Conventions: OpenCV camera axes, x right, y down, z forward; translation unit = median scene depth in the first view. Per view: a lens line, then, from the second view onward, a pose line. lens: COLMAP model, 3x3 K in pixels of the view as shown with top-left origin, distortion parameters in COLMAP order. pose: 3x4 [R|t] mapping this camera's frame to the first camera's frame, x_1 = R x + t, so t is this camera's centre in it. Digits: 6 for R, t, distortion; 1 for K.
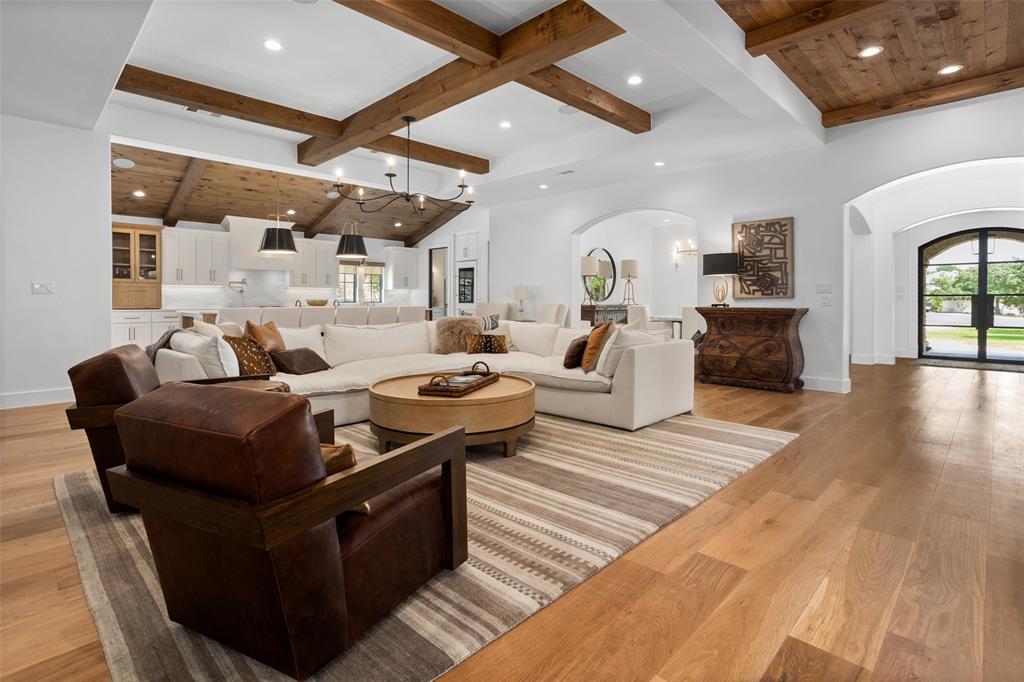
lens RADIAL K [[500.7, 0, 524.1], [0, 500.7, 295.7], [0, 0, 1]] dist [-0.037487, 0.023463]
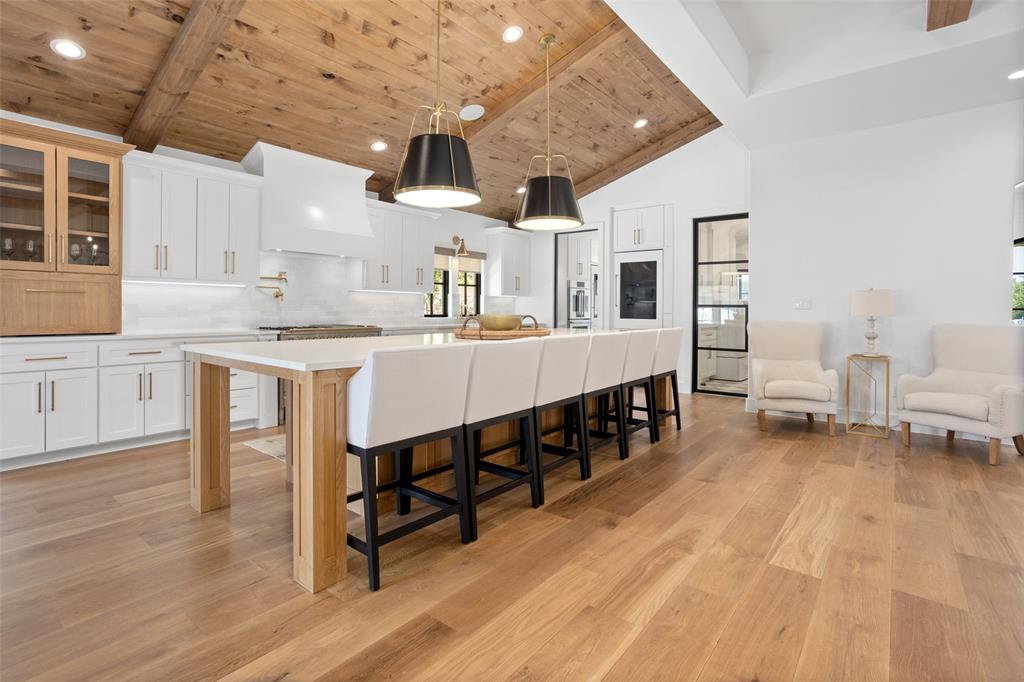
lens RADIAL K [[500.7, 0, 520.1], [0, 500.7, 302.0], [0, 0, 1]] dist [-0.037487, 0.023463]
pose [[0.996343, 0.009057, 0.084958, -0.428997], [-0.008642, 0.999949, -0.005249, -0.002268], [-0.085001, 0.004496, 0.996371, 0.546759]]
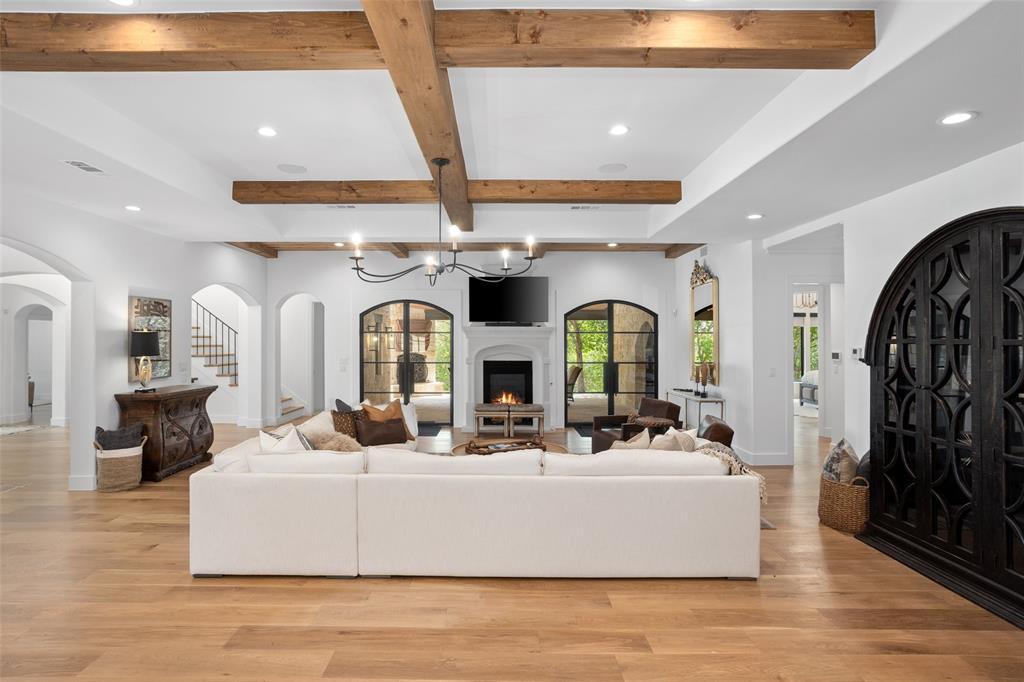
lens RADIAL K [[524.7, 0, 491.8], [0, 524.7, 339.9], [0, 0, 1]] dist [-0.024153, -0.000877]
pose [[-0.682976, -0.000111, 0.730441, -0.521503], [-0.008422, 0.999935, -0.007723, -0.051027], [-0.730393, -0.011426, -0.682932, 0.893535]]
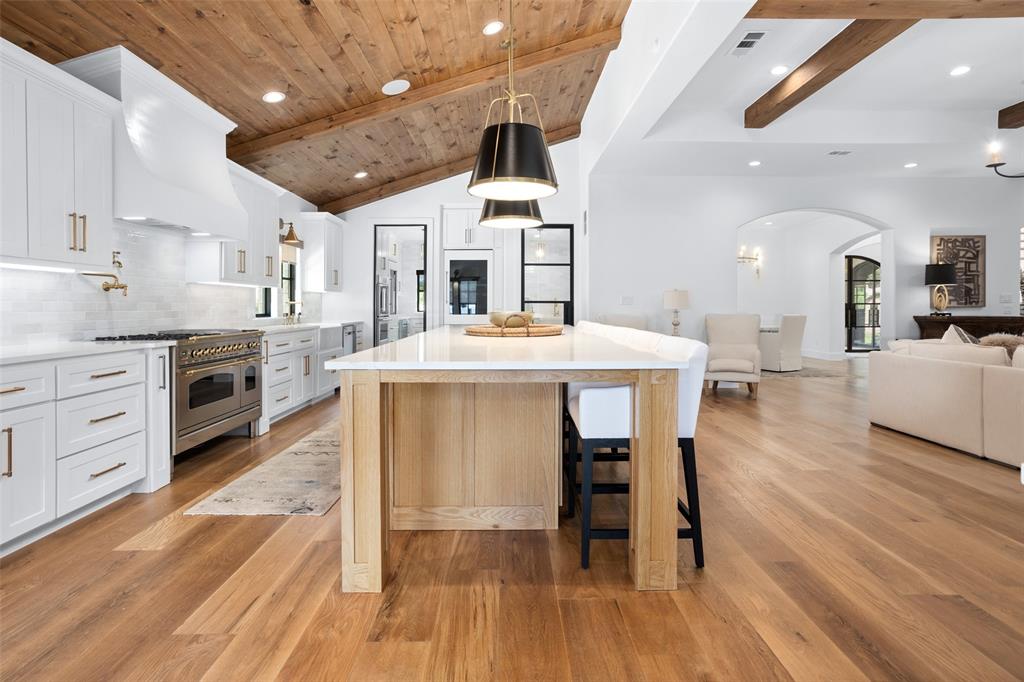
lens RADIAL K [[500.7, 0, 518.7], [0, 500.7, 299.9], [0, 0, 1]] dist [-0.037487, 0.023463]
pose [[0.710237, 0.007404, 0.703924, -0.723670], [-0.003410, 0.999969, -0.007077, 0.000512], [-0.703955, 0.002626, 0.710240, 0.675112]]
